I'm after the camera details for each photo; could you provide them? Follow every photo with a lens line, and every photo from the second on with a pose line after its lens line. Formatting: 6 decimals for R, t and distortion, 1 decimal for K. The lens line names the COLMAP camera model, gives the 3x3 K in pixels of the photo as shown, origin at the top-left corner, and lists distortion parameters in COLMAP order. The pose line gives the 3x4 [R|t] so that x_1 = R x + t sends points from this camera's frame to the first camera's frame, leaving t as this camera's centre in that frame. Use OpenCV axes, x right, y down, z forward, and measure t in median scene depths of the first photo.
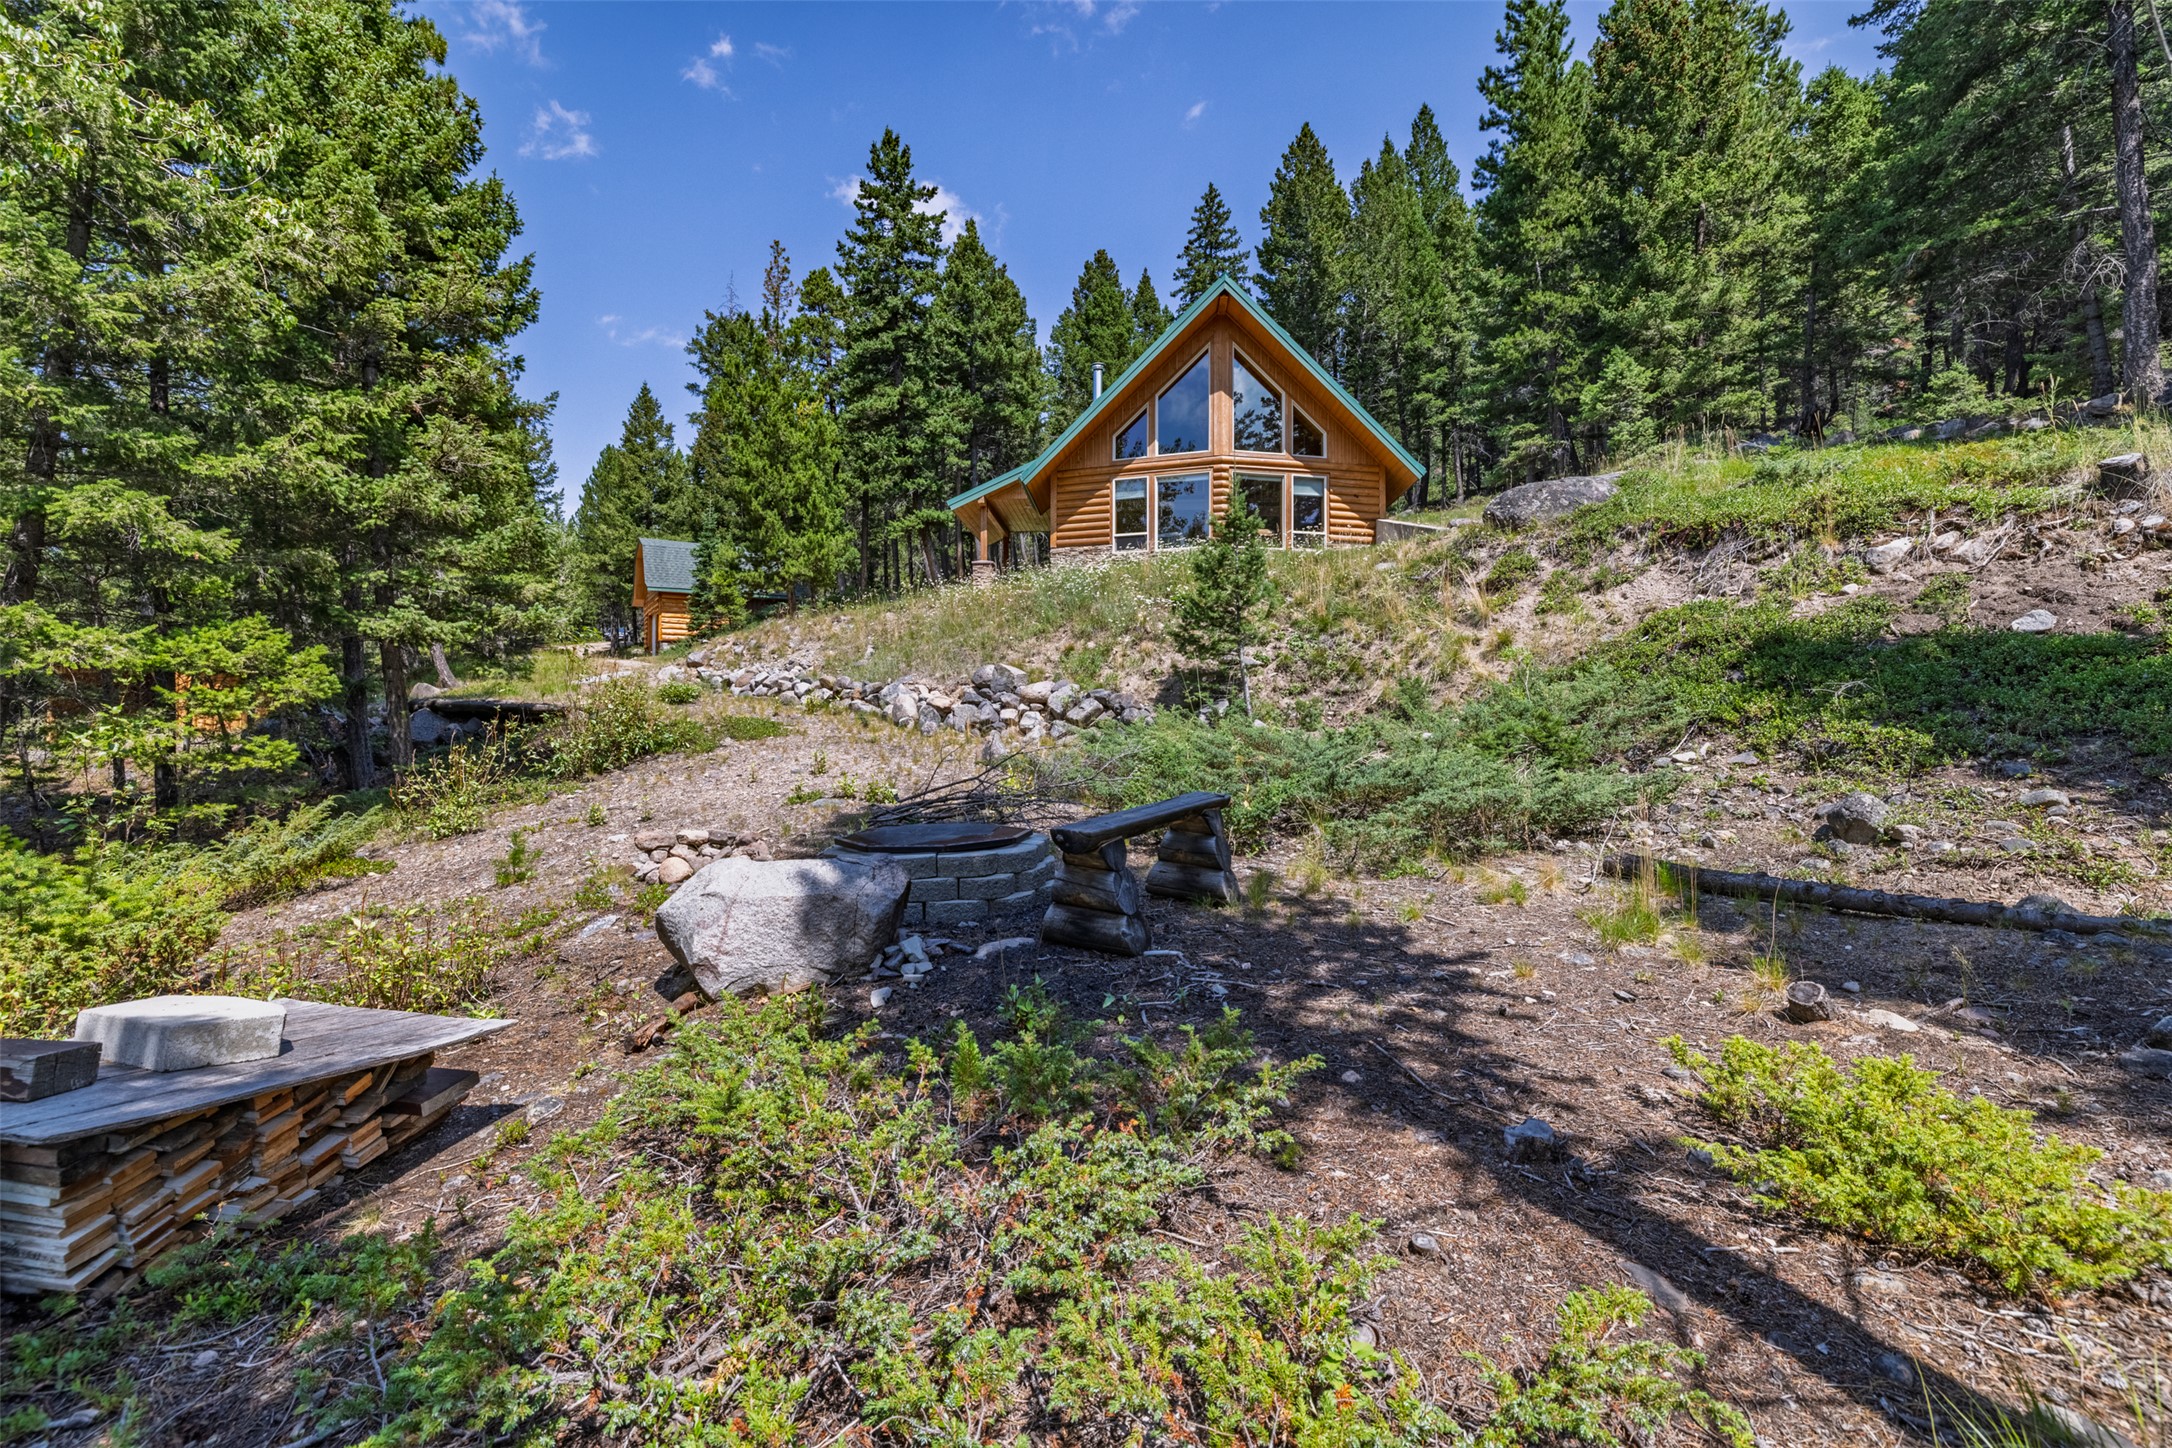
lens RADIAL K [[916.1, 0, 1079.4], [0, 916.1, 717.0], [0, 0, 1]] dist [0.001735, -0.001259]
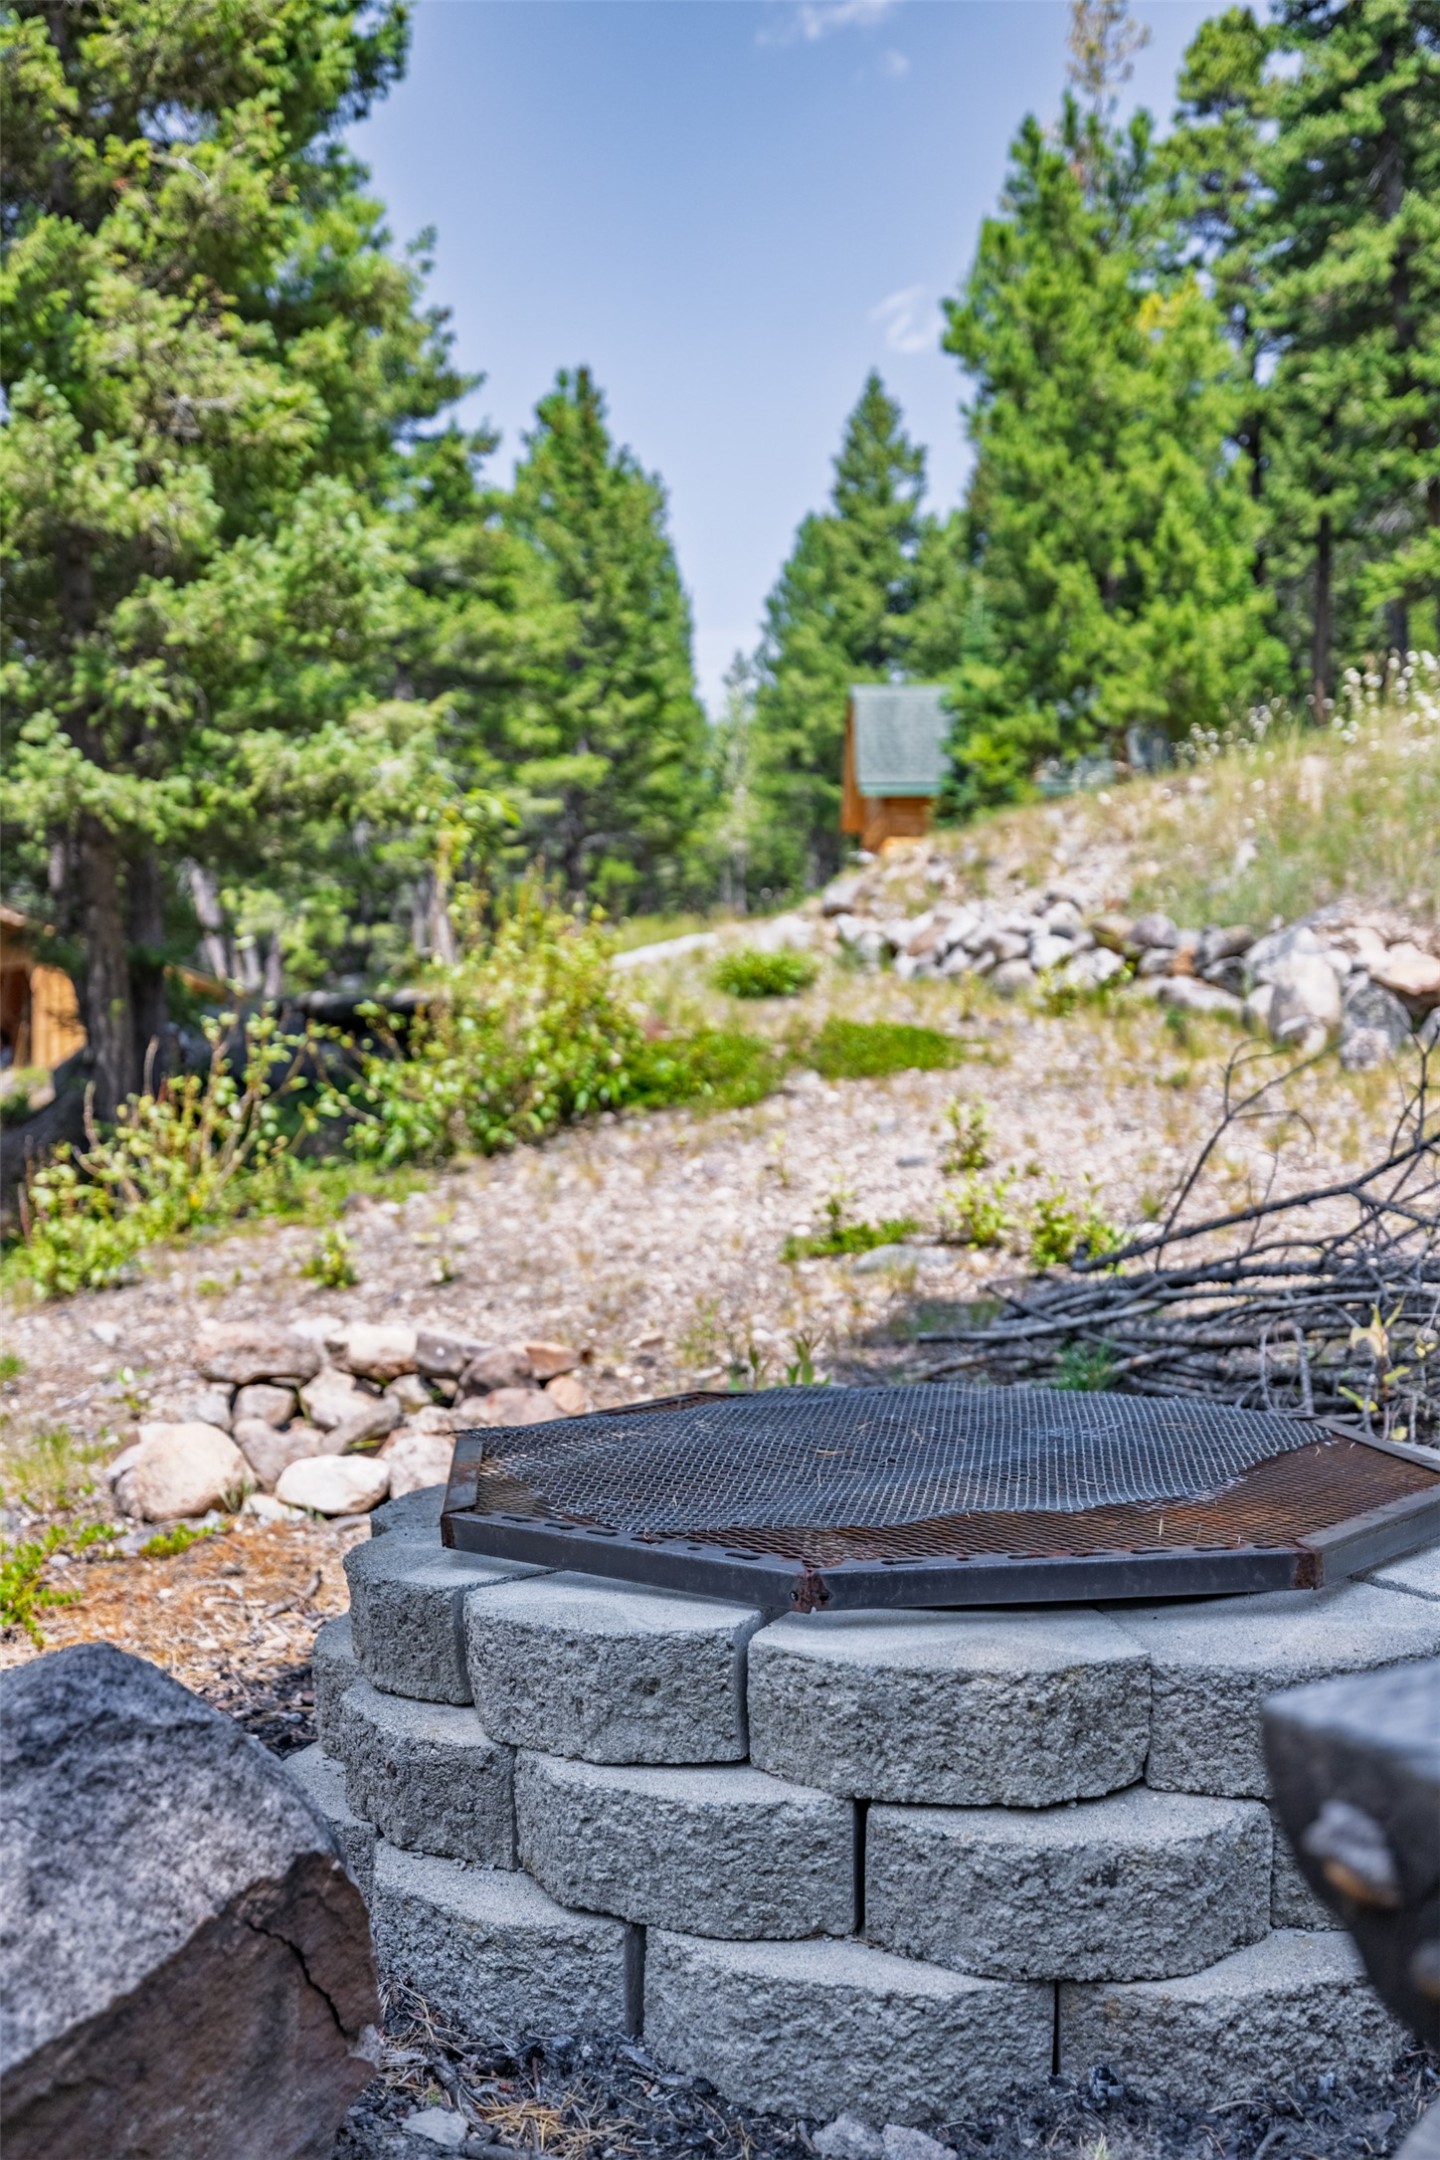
lens RADIAL K [[2010.5, 0, 714.2], [0, 2010.5, 1090.3], [0, 0, 1]] dist [0.017707, 0.000000]
pose [[0.858635, 0.010244, -0.512485, 0.004367], [-0.005122, 0.999922, 0.011405, 0.013518], [0.512561, -0.007168, 0.858621, 0.176029]]
